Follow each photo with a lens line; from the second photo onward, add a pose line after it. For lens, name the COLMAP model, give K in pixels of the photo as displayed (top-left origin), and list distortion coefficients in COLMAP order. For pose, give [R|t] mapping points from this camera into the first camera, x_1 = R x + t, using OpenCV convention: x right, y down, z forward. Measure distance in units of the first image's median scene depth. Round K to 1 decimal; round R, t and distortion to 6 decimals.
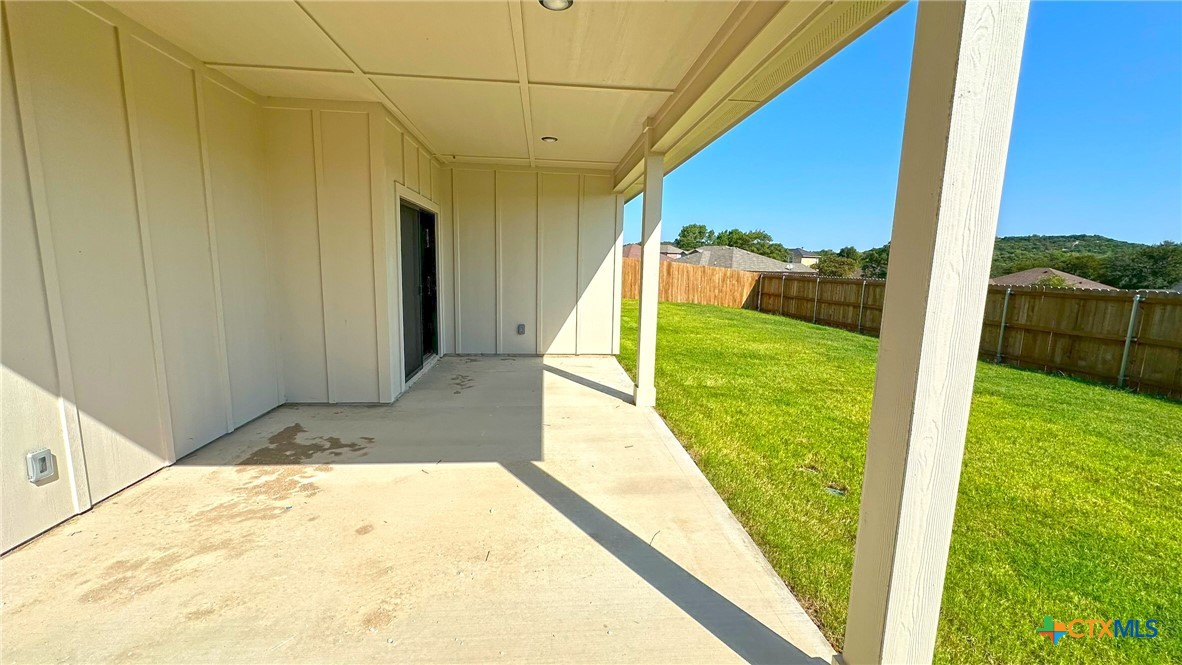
lens RADIAL K [[472.7, 0, 592.4], [0, 472.7, 335.2], [0, 0, 1]] dist [-0.002329, 0.000970]
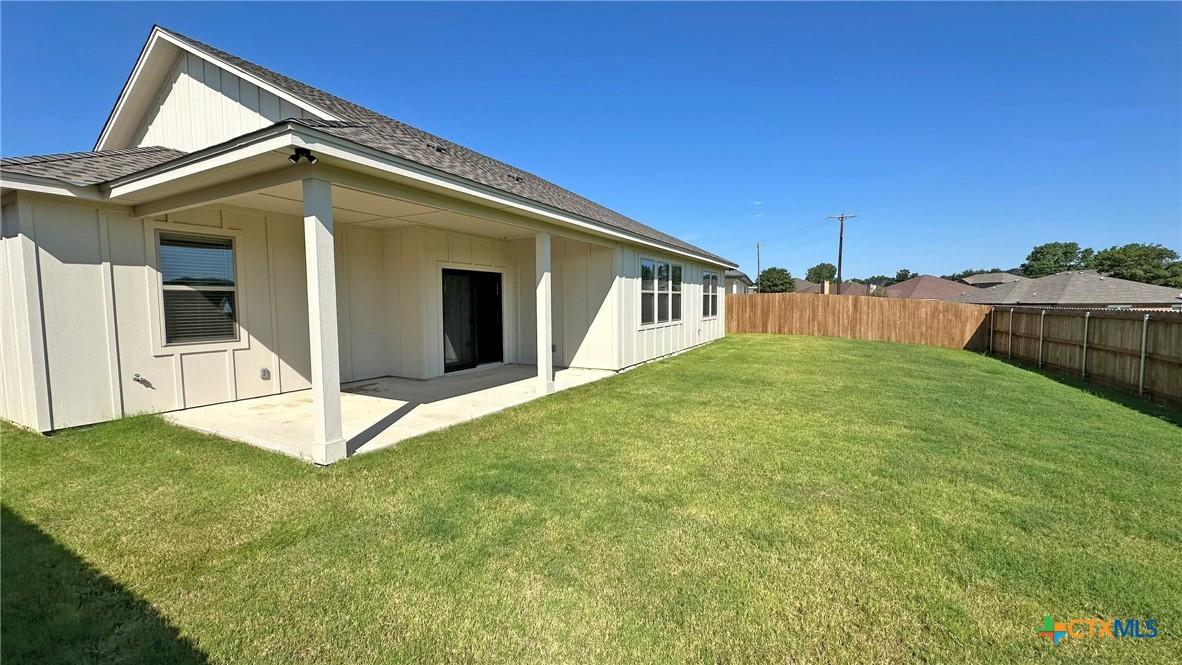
lens RADIAL K [[472.7, 0, 590.6], [0, 472.7, 333.8], [0, 0, 1]] dist [-0.002329, 0.000970]
pose [[0.828596, 0.009111, -0.559773, 0.248023], [-0.057929, 0.995896, -0.069538, 0.012184], [0.556842, 0.090046, 0.825723, -0.039905]]
